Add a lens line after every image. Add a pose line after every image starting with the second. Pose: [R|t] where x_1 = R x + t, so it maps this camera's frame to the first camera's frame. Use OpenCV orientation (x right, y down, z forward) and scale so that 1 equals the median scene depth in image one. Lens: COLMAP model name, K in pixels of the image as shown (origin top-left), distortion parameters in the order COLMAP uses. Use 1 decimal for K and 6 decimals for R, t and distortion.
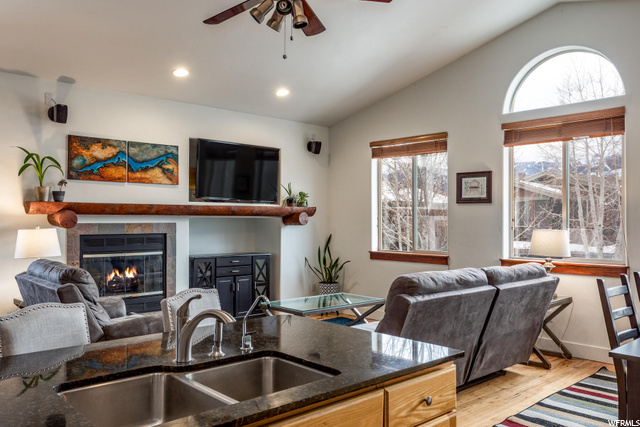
lens RADIAL K [[529.3, 0, 307.9], [0, 529.3, 216.8], [0, 0, 1]] dist [0.005767, 0.006956]
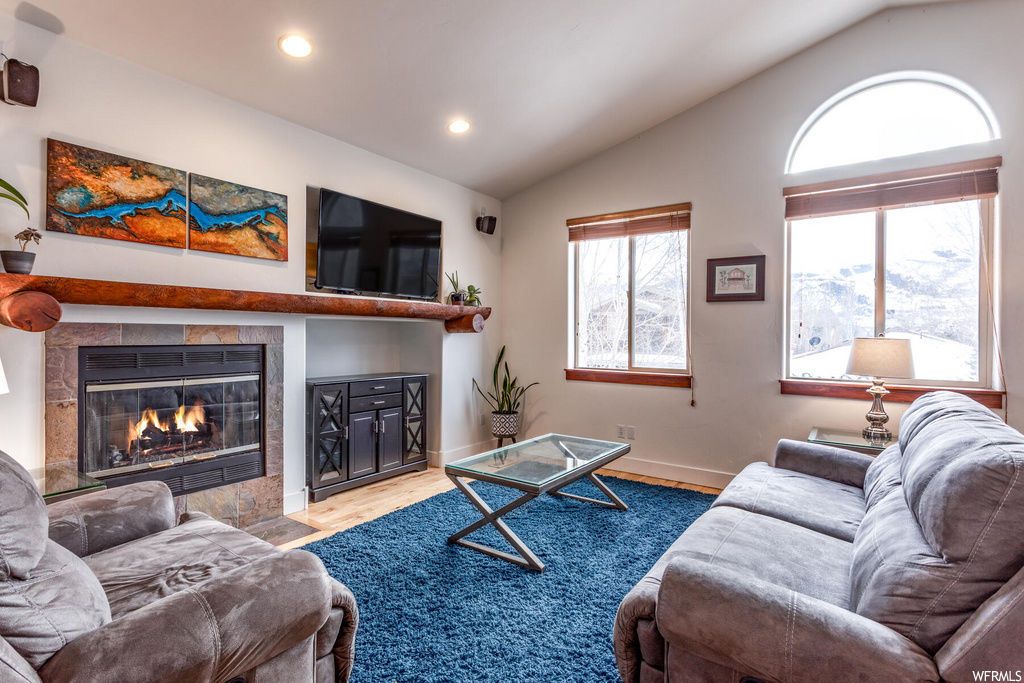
lens RADIAL K [[496.3, 0, 512.7], [0, 496.3, 337.2], [0, 0, 1]] dist [0.001942, 0.001091]
pose [[0.976469, 0.003044, 0.215635, -0.122400], [-0.005700, 0.999915, 0.011696, 0.016342], [-0.215581, -0.012650, 0.976404, 0.417698]]
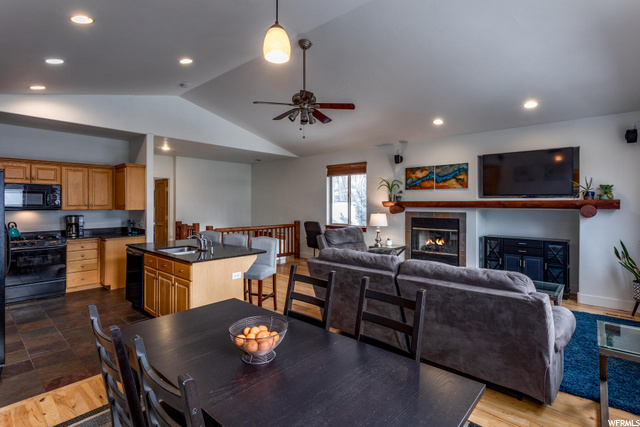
lens RADIAL K [[317.6, 0, 318.3], [0, 317.6, 202.2], [0, 0, 1]] dist [0.005094, 0.000964]
pose [[0.099359, -0.006519, -0.995030, 0.656427], [0.004708, 0.999970, -0.006081, -0.015556], [0.995041, -0.004080, 0.099387, 0.486816]]
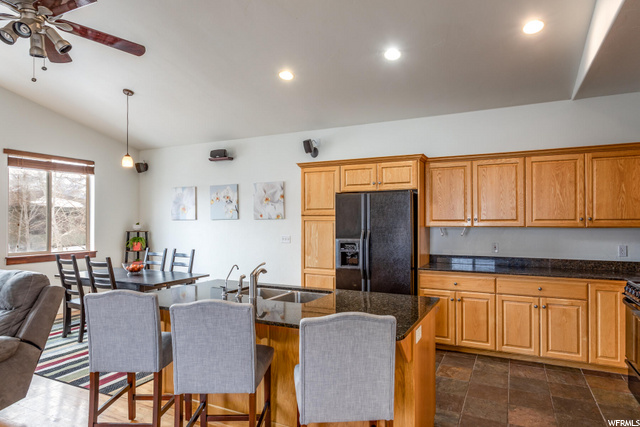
lens RADIAL K [[374.3, 0, 340.0], [0, 374.3, 221.1], [0, 0, 1]] dist [0.001207, 0.000142]
pose [[-0.403674, -0.001011, 0.914902, -0.518393], [-0.004517, 0.999989, -0.000888, -0.009330], [-0.914892, -0.004491, -0.403674, 0.382148]]
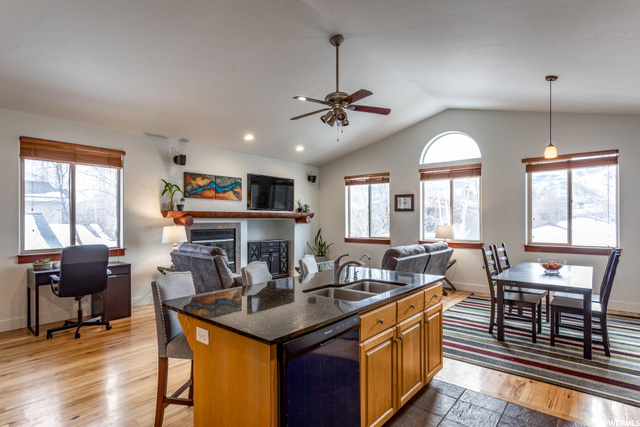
lens RADIAL K [[336.7, 0, 320.1], [0, 336.7, 218.6], [0, 0, 1]] dist [-0.003232, 0.000318]
pose [[0.989203, -0.003043, 0.146521, -0.156941], [0.002524, 0.999990, 0.003724, -0.004606], [-0.146531, -0.003314, 0.989201, -0.135739]]
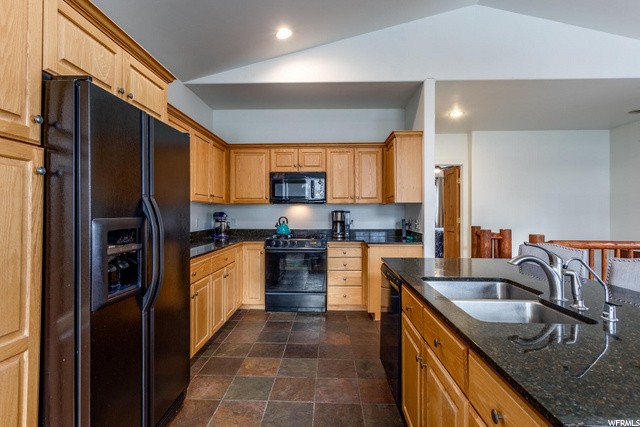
lens RADIAL K [[320.8, 0, 318.7], [0, 320.8, 211.2], [0, 0, 1]] dist [0.001910, 0.000344]
pose [[-0.694139, -0.006317, -0.719814, 0.209252], [-0.000497, 0.999965, -0.008296, 0.021254], [0.719841, -0.005400, -0.694118, 0.338104]]
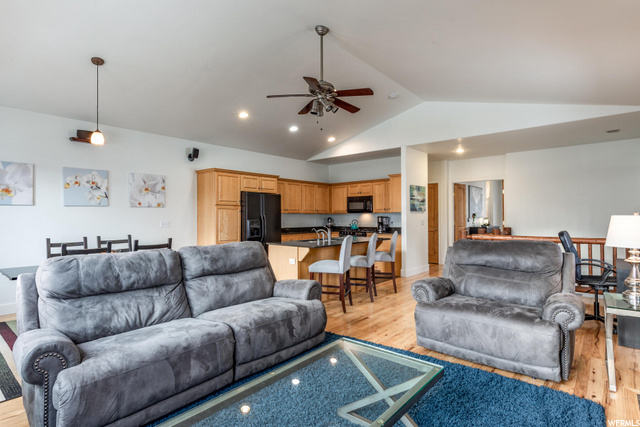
lens RADIAL K [[322.9, 0, 320.9], [0, 322.9, 217.0], [0, 0, 1]] dist [0.002545, 0.000574]
pose [[-0.990869, 0.002936, -0.134795, 0.067797], [0.003306, 0.999991, -0.002520, 0.018556], [0.134787, -0.002943, -0.990870, 1.154388]]
